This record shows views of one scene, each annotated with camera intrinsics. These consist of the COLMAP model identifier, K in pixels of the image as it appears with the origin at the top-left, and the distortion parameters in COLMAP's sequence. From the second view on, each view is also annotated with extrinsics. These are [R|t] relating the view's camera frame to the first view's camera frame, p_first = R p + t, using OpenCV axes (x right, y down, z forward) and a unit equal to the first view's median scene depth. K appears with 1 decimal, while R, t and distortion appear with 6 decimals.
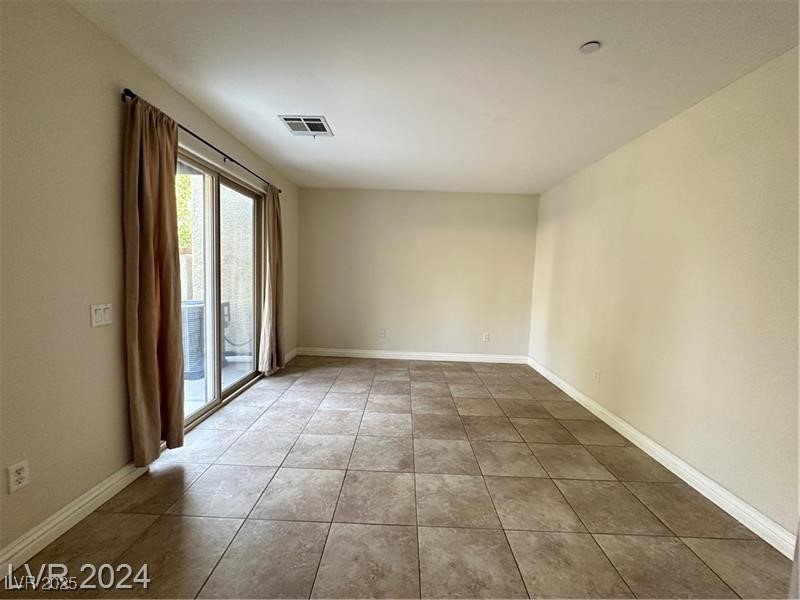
lens RADIAL K [[320.0, 0, 401.1], [0, 320.0, 298.7], [0, 0, 1]] dist [-0.002404, 0.000422]
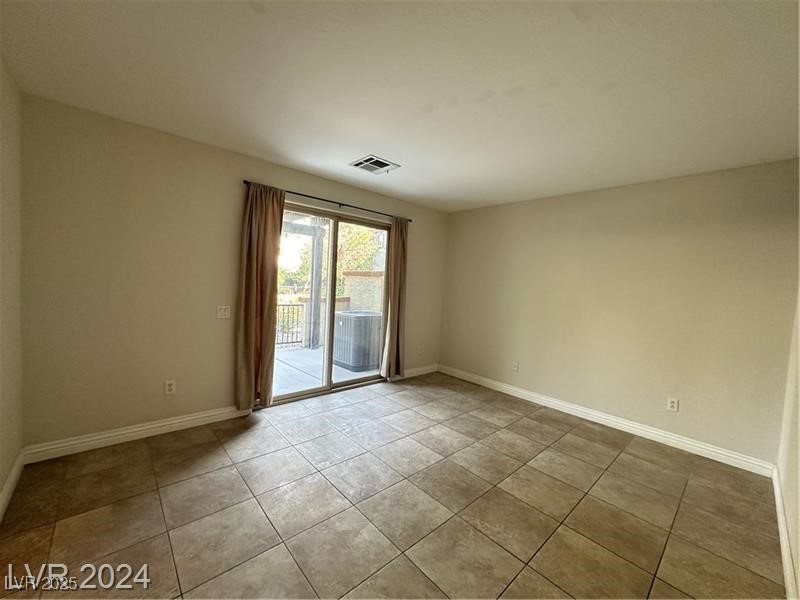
lens RADIAL K [[320.0, 0, 401.1], [0, 320.0, 299.6], [0, 0, 1]] dist [-0.002404, 0.000422]
pose [[0.684235, 0.043004, -0.727992, 0.495026], [-0.089094, 0.995711, -0.024921, -0.030092], [0.723799, 0.081911, 0.685132, 0.251724]]
